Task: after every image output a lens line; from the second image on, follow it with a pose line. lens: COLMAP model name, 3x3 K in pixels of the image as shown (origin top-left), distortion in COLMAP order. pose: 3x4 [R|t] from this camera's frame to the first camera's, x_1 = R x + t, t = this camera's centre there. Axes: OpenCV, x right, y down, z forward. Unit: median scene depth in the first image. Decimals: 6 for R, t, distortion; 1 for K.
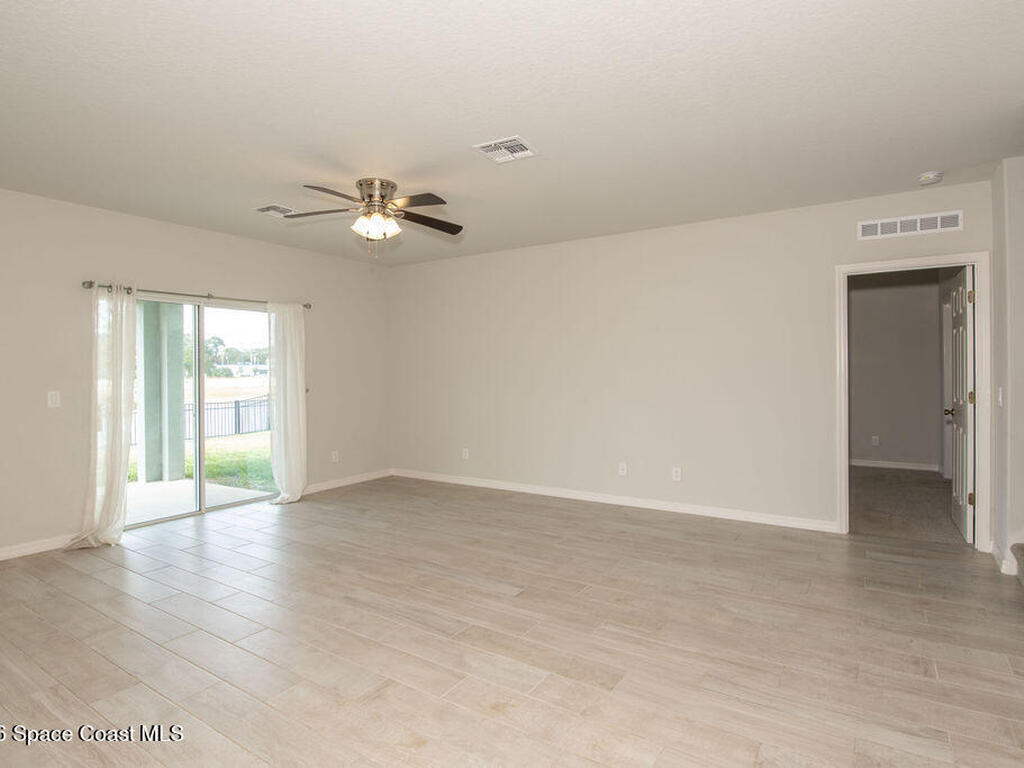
lens RADIAL K [[560.0, 0, 512.0], [0, 560.0, 374.8], [0, 0, 1]] dist [0.001209, -0.017863]
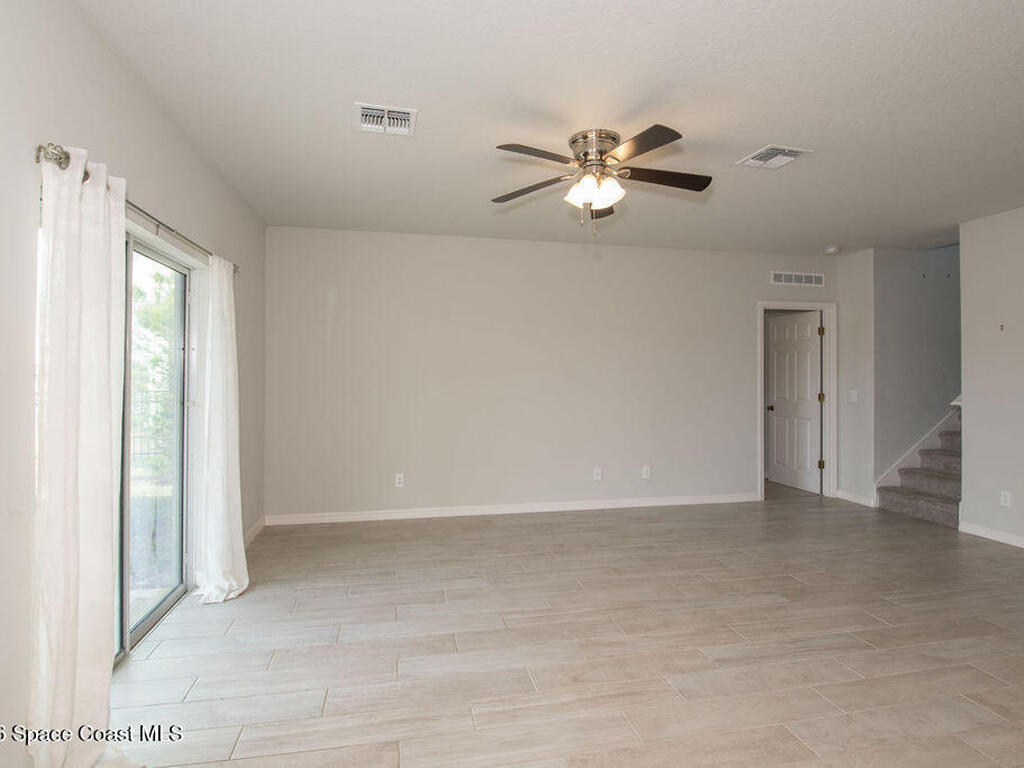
lens RADIAL K [[560.0, 0, 512.0], [0, 560.0, 374.8], [0, 0, 1]] dist [0.001209, -0.017863]
pose [[0.709682, 0.008181, 0.704474, -0.821942], [-0.002266, 0.999954, -0.009330, -0.003842], [-0.704518, 0.005025, 0.709668, 0.487409]]
